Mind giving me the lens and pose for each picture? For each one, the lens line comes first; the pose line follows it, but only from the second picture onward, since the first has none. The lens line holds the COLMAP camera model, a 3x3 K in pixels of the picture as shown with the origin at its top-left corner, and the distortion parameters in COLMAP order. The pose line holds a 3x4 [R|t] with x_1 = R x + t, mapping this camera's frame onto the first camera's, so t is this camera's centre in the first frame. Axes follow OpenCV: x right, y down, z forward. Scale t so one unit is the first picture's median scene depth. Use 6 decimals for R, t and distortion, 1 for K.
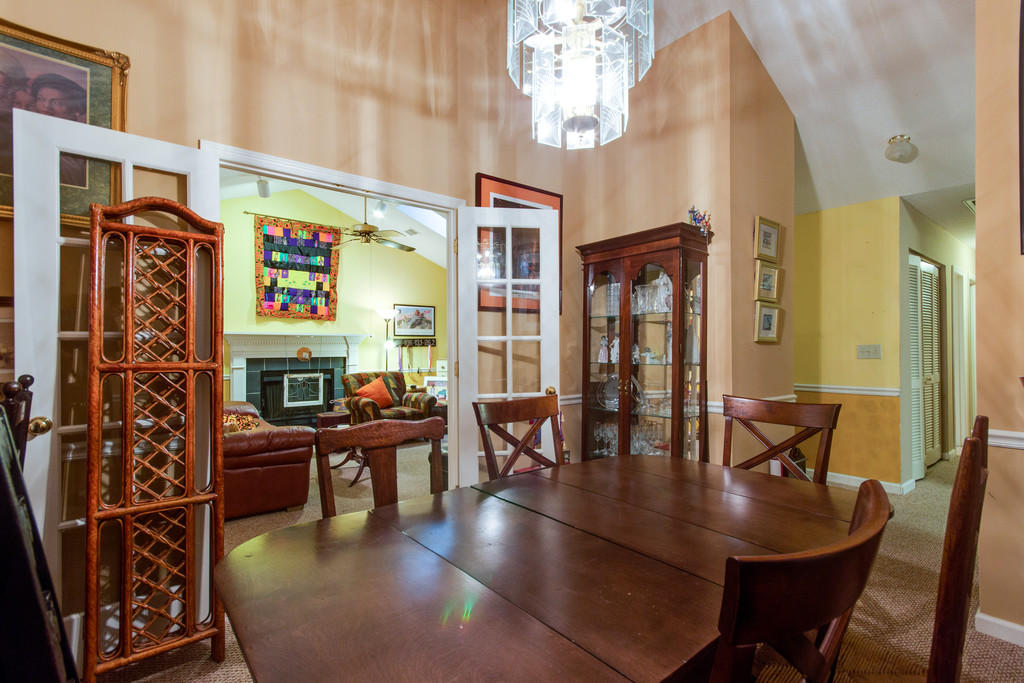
lens RADIAL K [[475.1, 0, 513.4], [0, 475.1, 345.7], [0, 0, 1]] dist [0.003777, 0.000436]
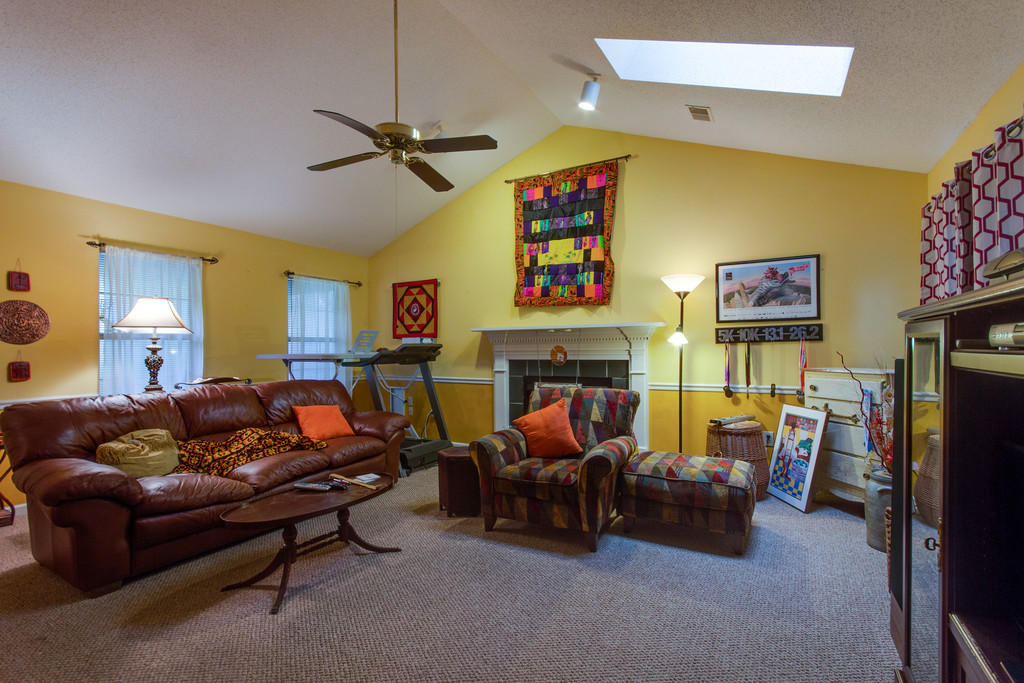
lens RADIAL K [[475.1, 0, 517.2], [0, 475.1, 344.7], [0, 0, 1]] dist [0.003777, 0.000436]
pose [[0.364591, -0.012497, -0.931084, 0.190028], [0.009269, 0.999909, -0.009791, 0.008115], [0.931122, -0.005060, 0.364674, 0.674016]]
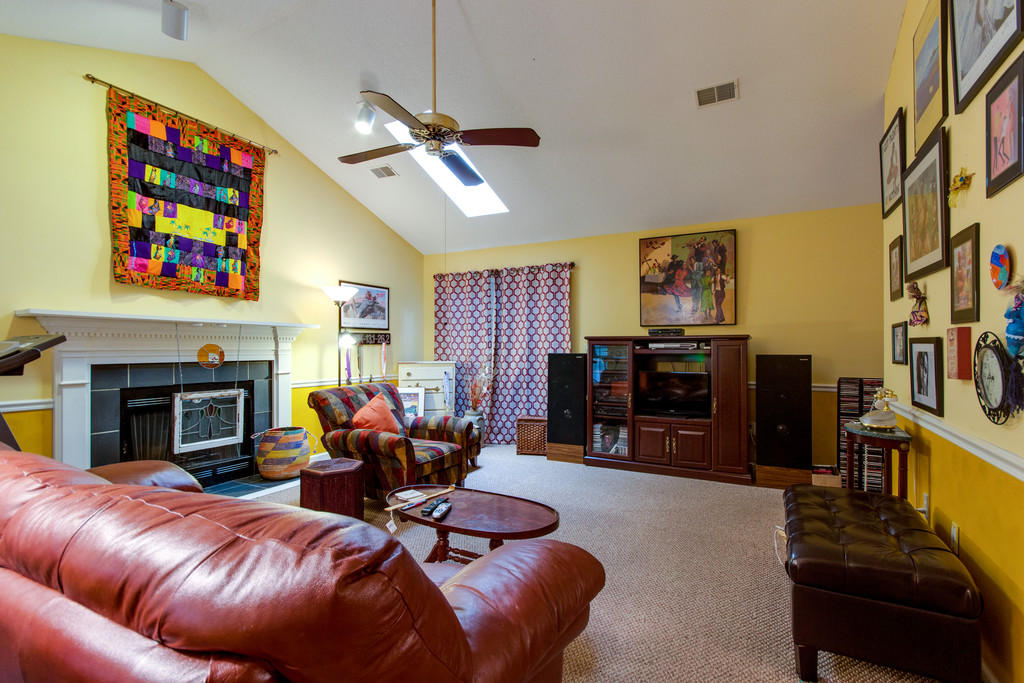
lens RADIAL K [[475.1, 0, 515.3], [0, 475.1, 348.0], [0, 0, 1]] dist [0.003777, 0.000436]
pose [[0.923696, 0.000246, 0.383125, -0.317257], [-0.000115, 1.000000, -0.000364, 0.008173], [-0.383125, 0.000292, 0.923696, 0.334919]]
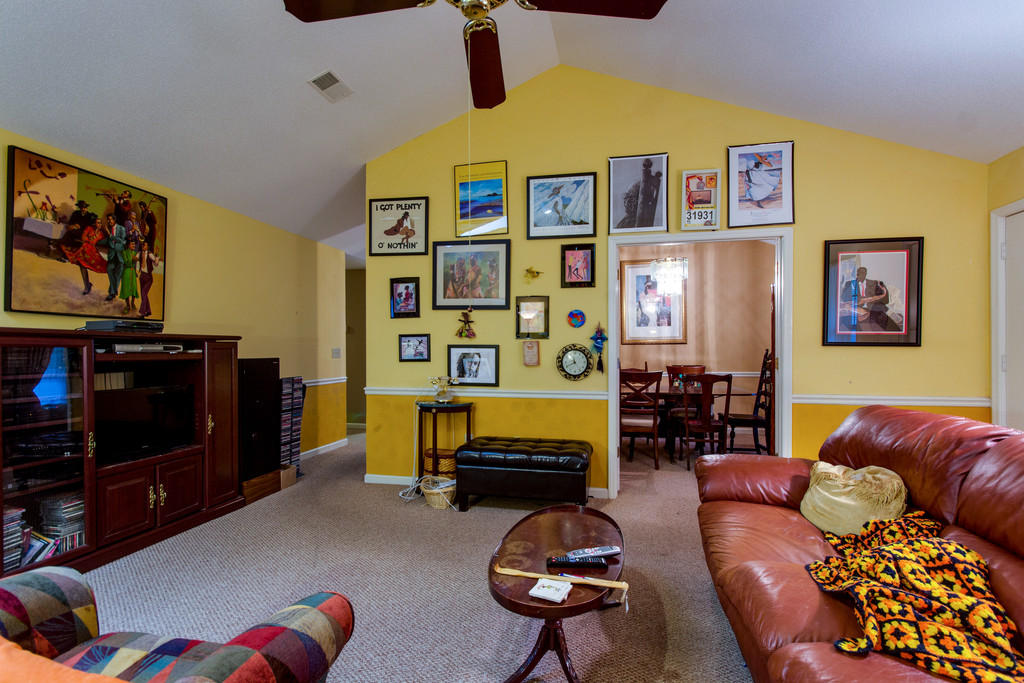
lens RADIAL K [[475.1, 0, 518.2], [0, 475.1, 345.3], [0, 0, 1]] dist [0.003777, 0.000436]
pose [[-0.629341, 0.010148, 0.777063, -0.417557], [0.003657, 0.999942, -0.010096, 0.007684], [-0.777121, -0.003512, -0.629342, 0.857728]]
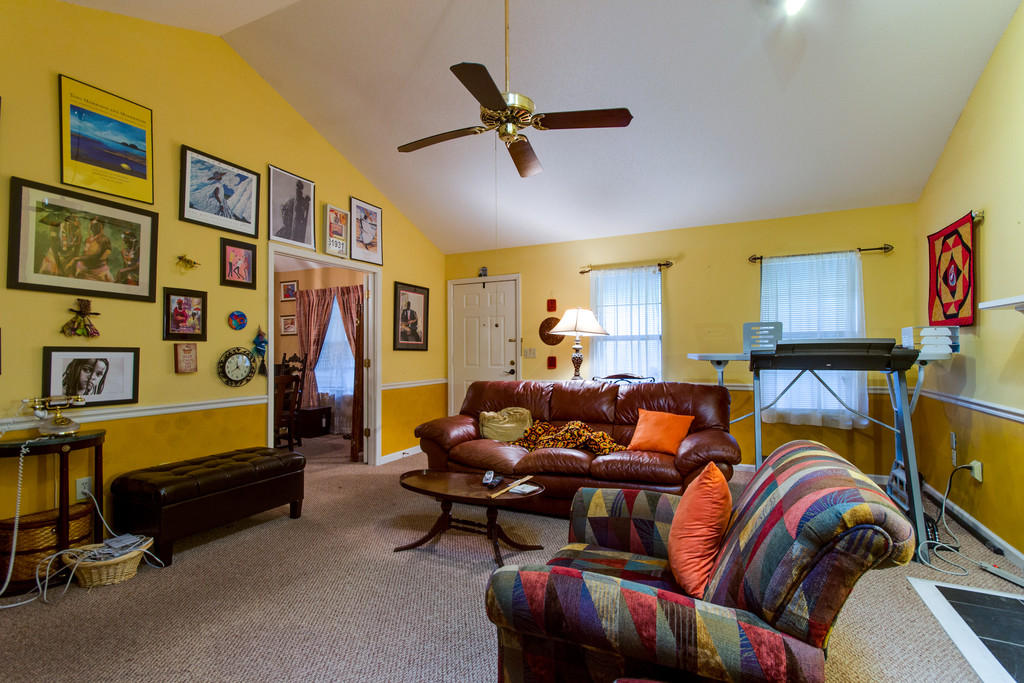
lens RADIAL K [[475.1, 0, 511.4], [0, 475.1, 344.8], [0, 0, 1]] dist [0.003777, 0.000436]
pose [[-0.902981, 0.000693, -0.429679, -0.073850], [0.007418, 0.999875, -0.013976, 0.007388], [0.429616, -0.015807, -0.902873, 1.055374]]
